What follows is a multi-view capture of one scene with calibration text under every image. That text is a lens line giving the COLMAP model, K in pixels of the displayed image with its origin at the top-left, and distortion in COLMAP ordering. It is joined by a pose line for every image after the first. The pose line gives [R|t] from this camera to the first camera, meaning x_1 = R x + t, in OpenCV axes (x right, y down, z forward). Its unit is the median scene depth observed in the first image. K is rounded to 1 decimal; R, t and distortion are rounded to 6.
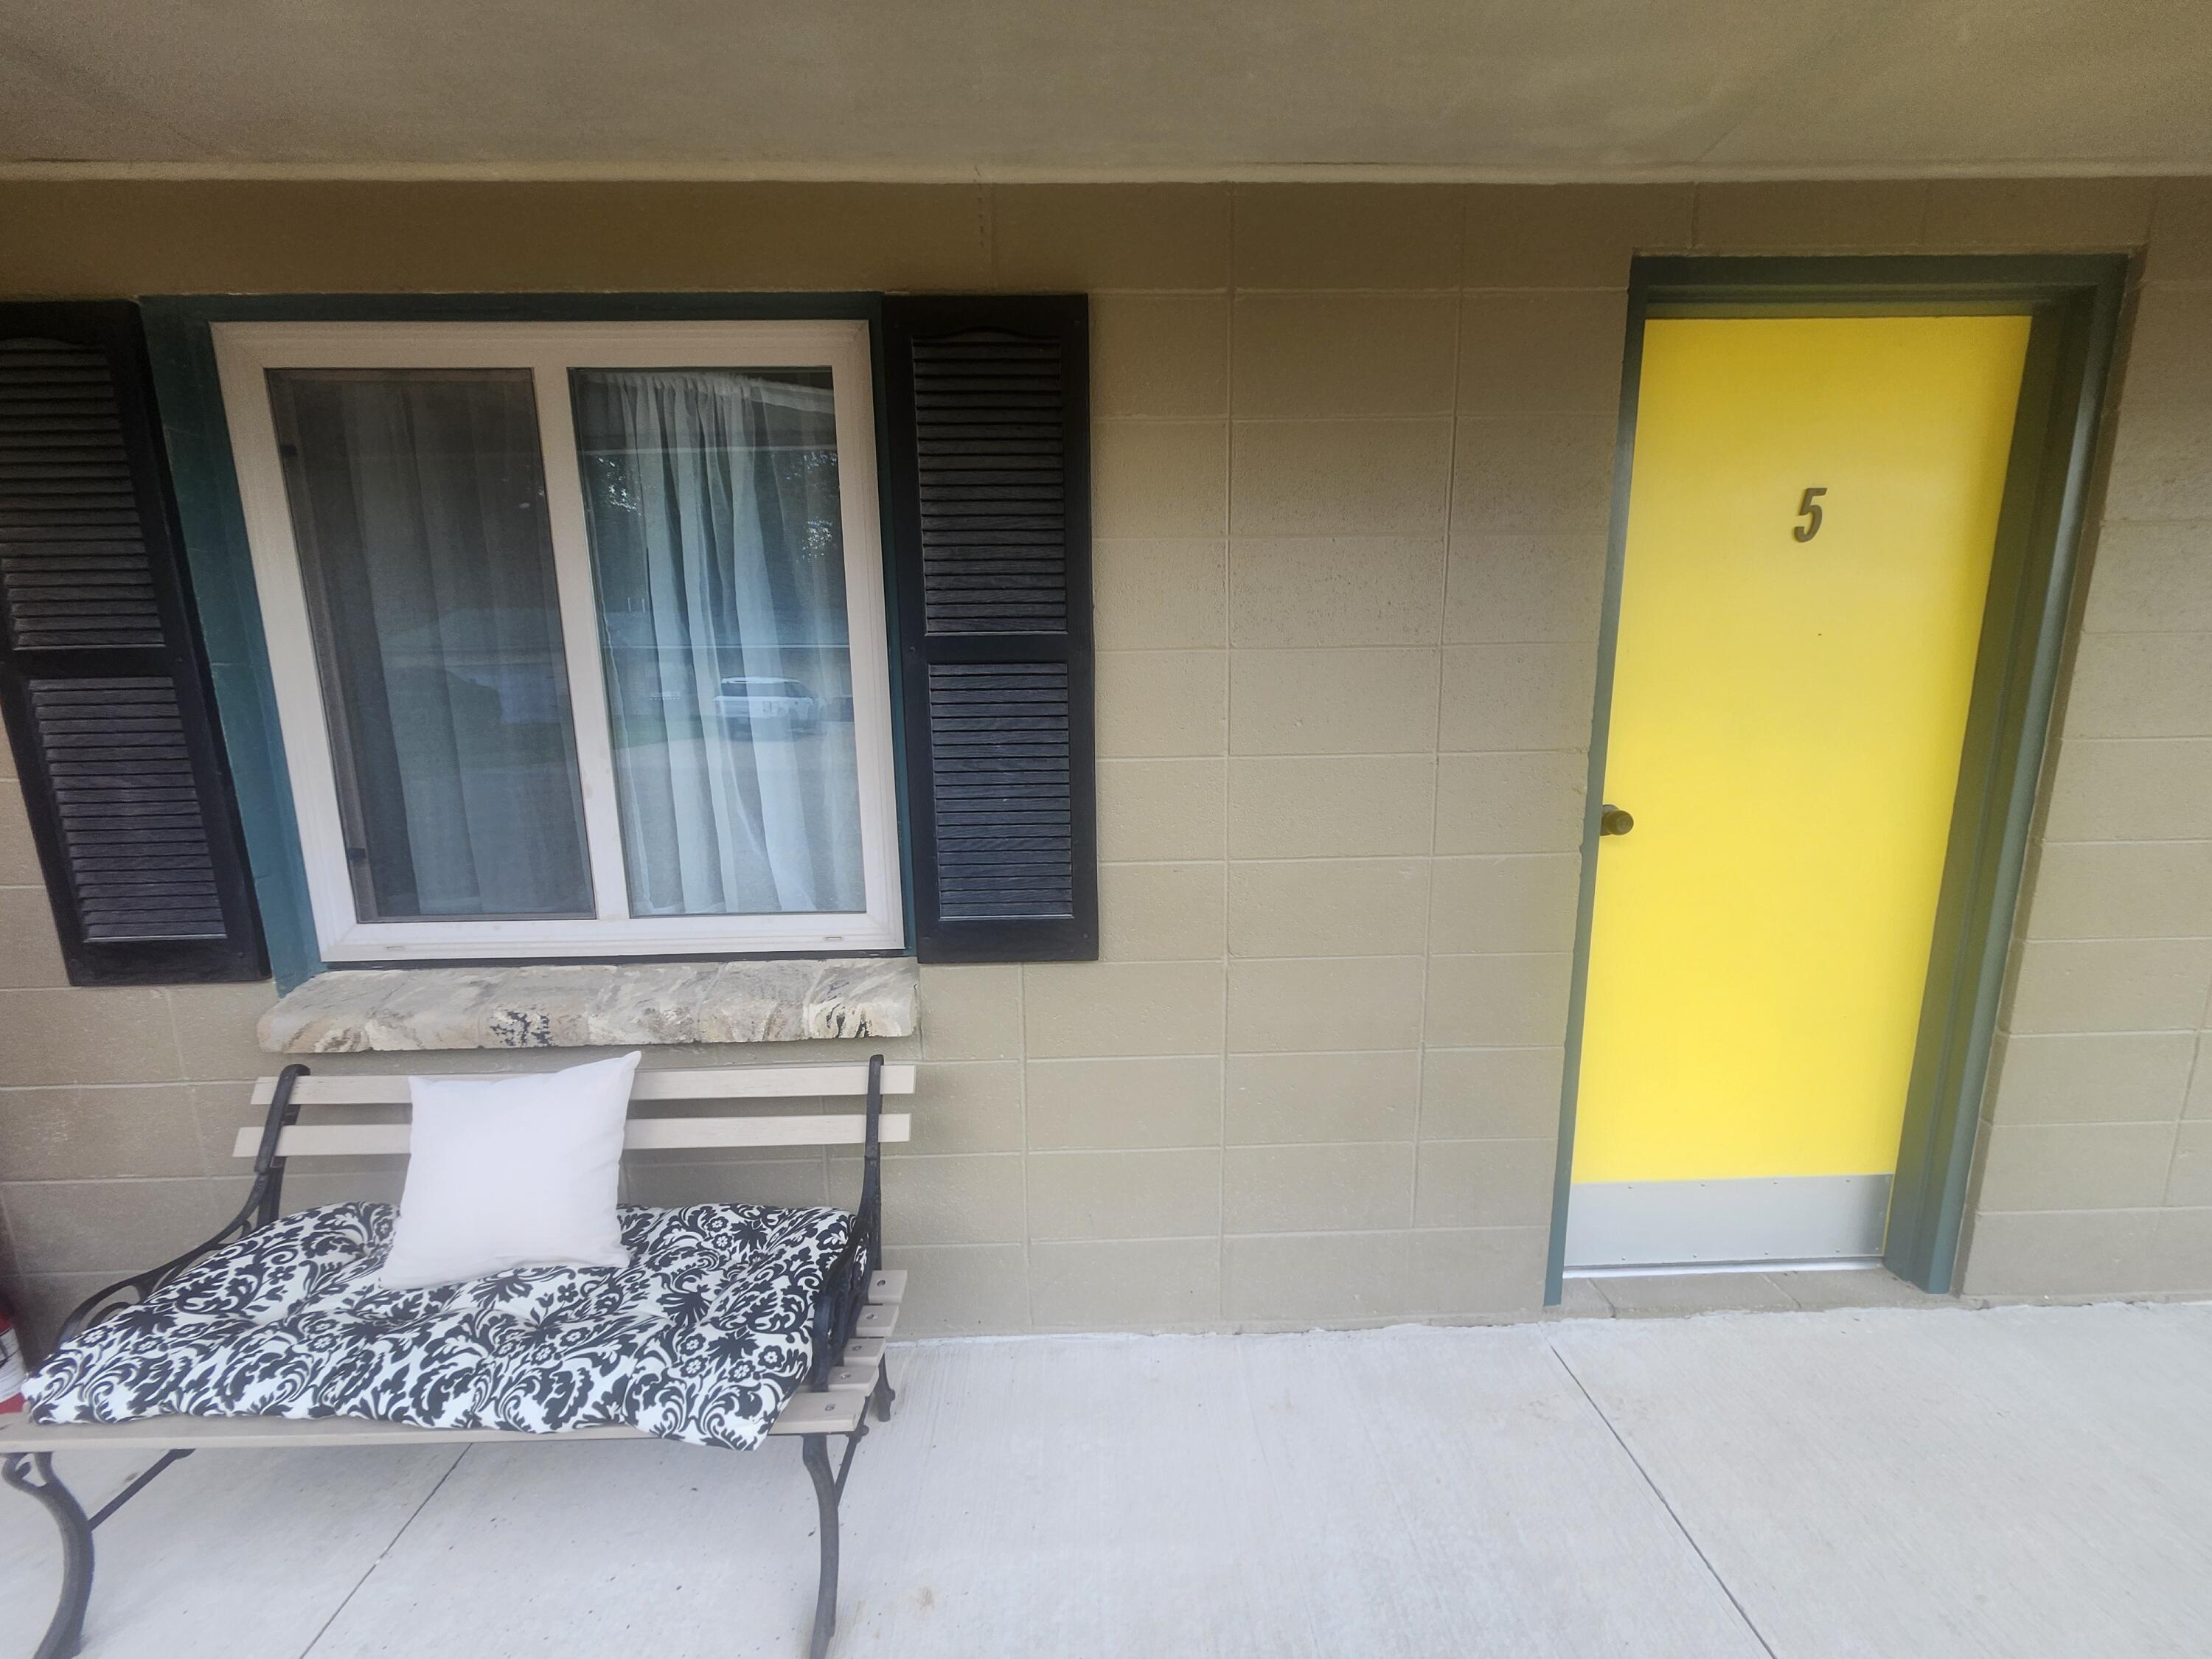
lens RADIAL K [[868.1, 0, 1111.6], [0, 868.1, 837.2], [0, 0, 1]] dist [-0.001109, -0.000633]
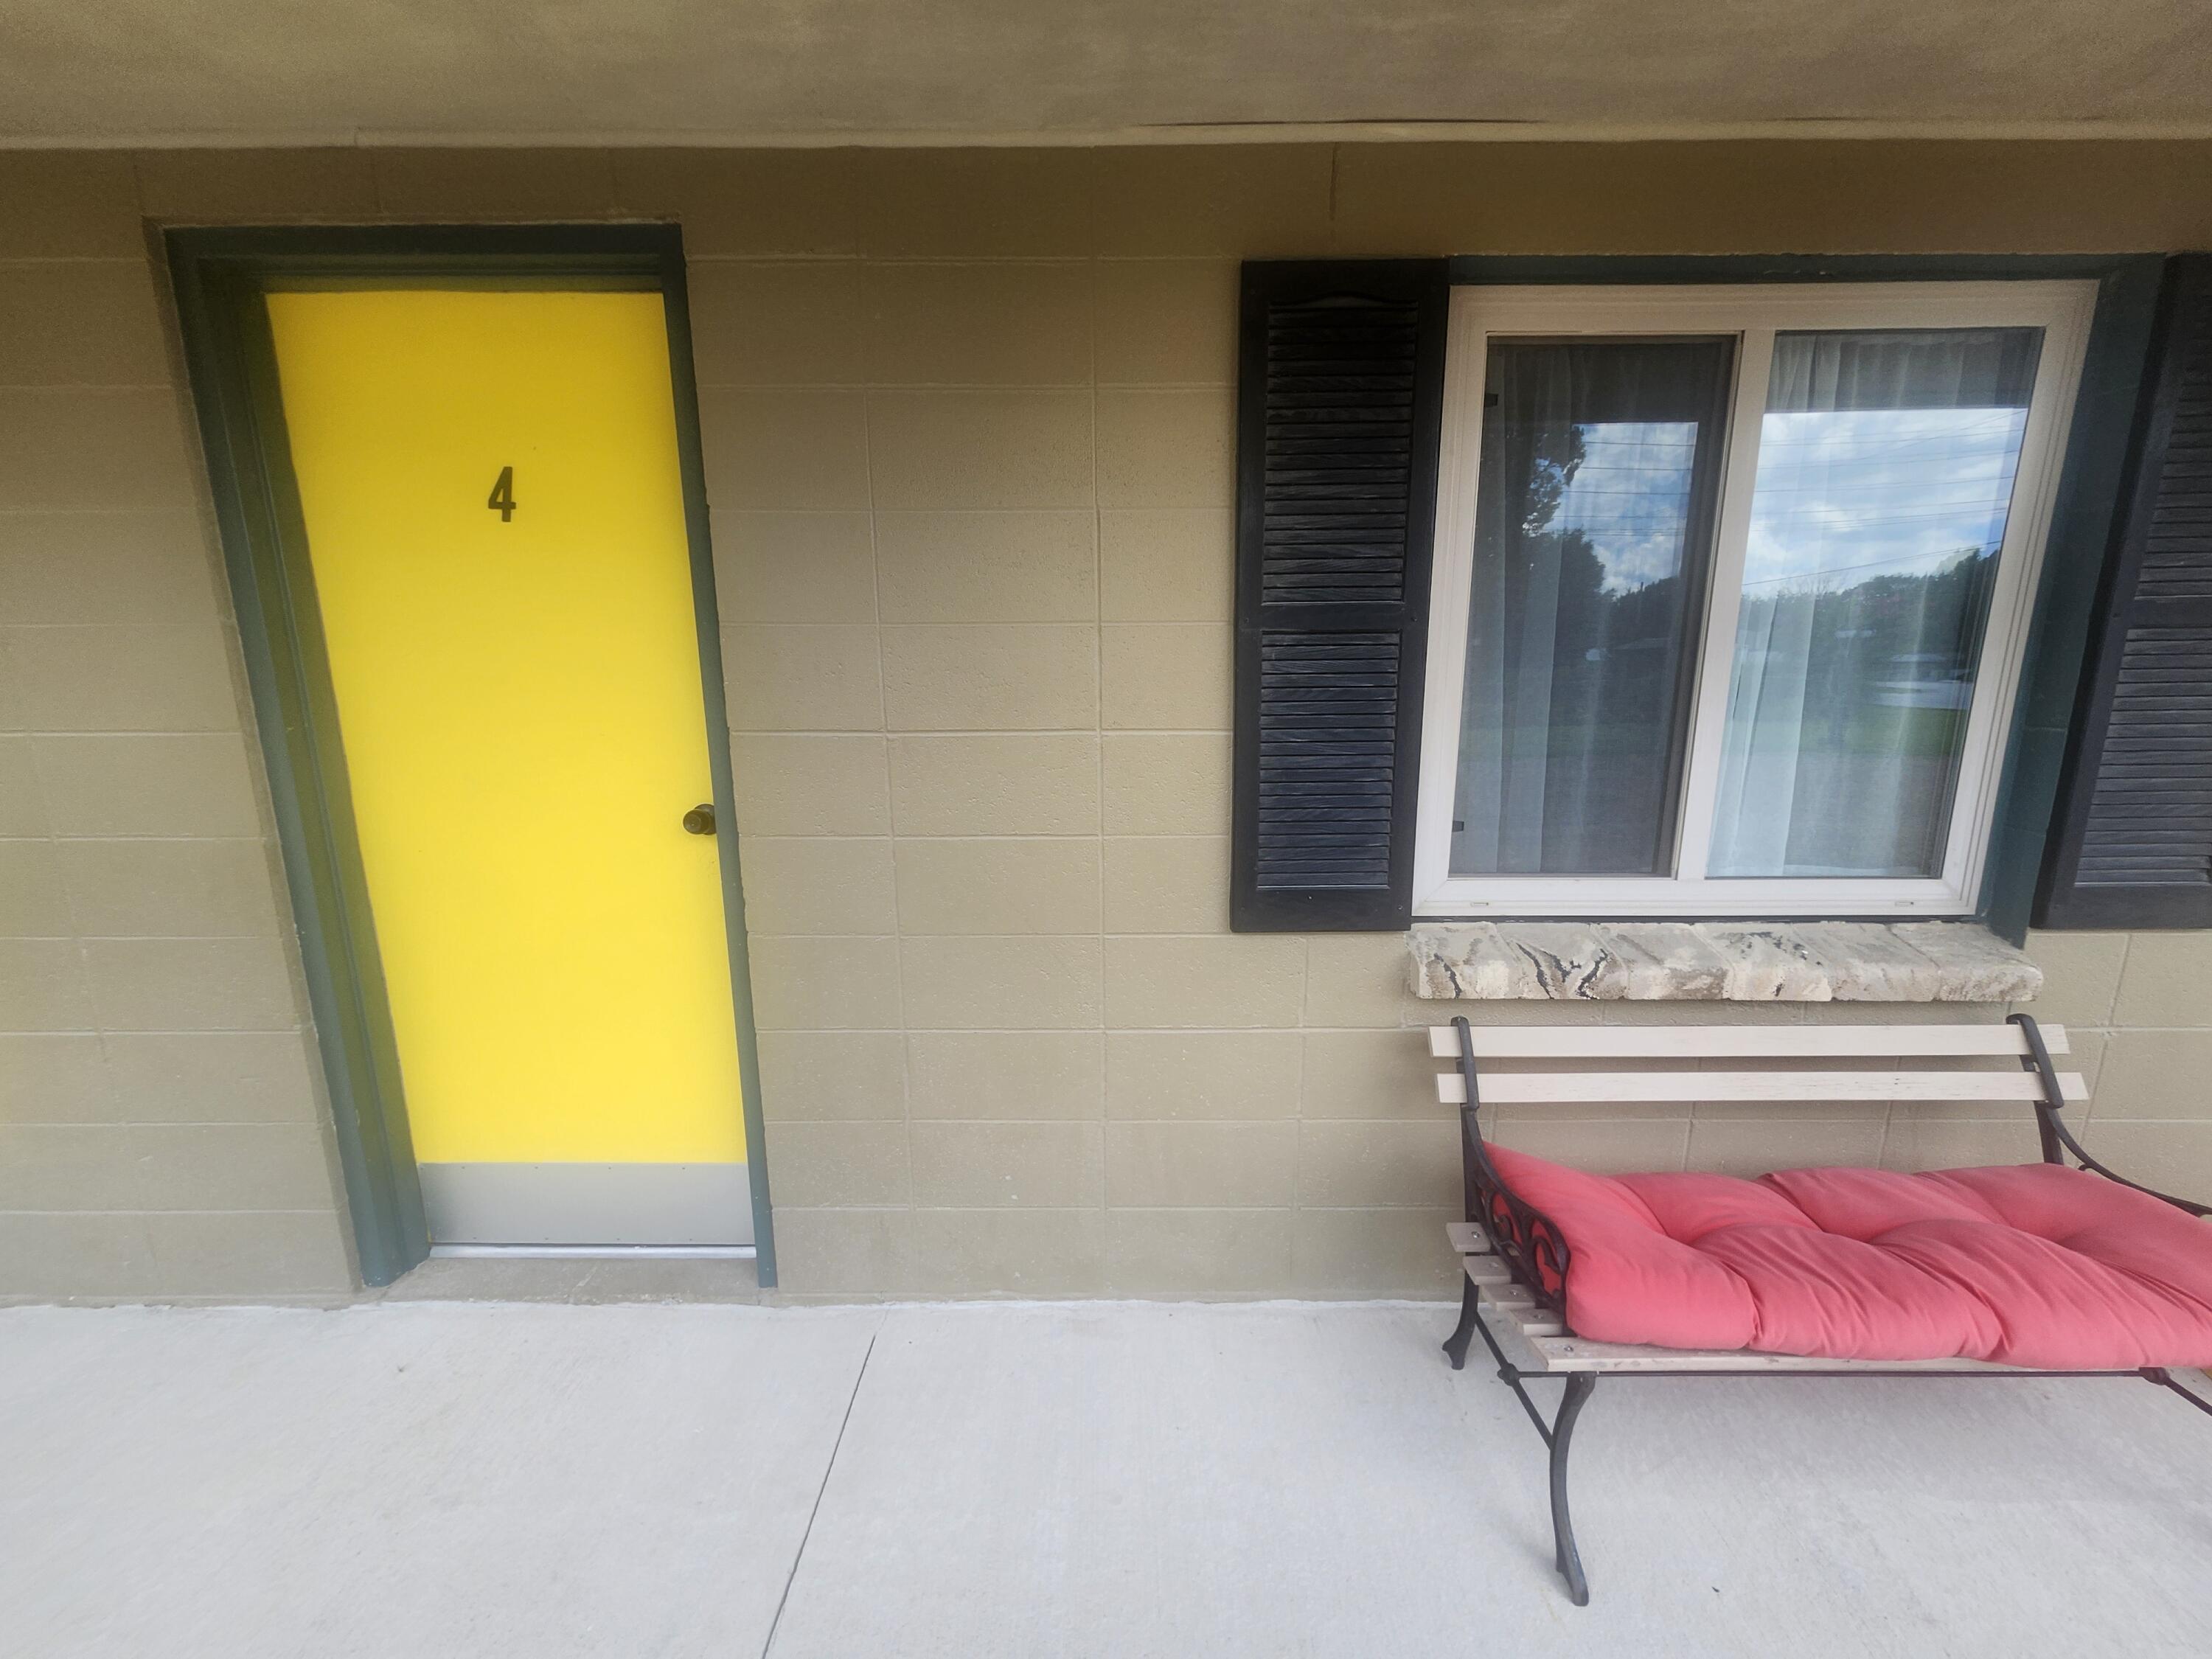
lens RADIAL K [[868.1, 0, 1101.2], [0, 868.1, 829.0], [0, 0, 1]] dist [-0.001109, -0.000633]
pose [[0.999902, 0.003775, -0.013466, -1.273029], [-0.003497, 0.999782, 0.020588, 0.024096], [0.013541, -0.020539, 0.999697, -0.034948]]
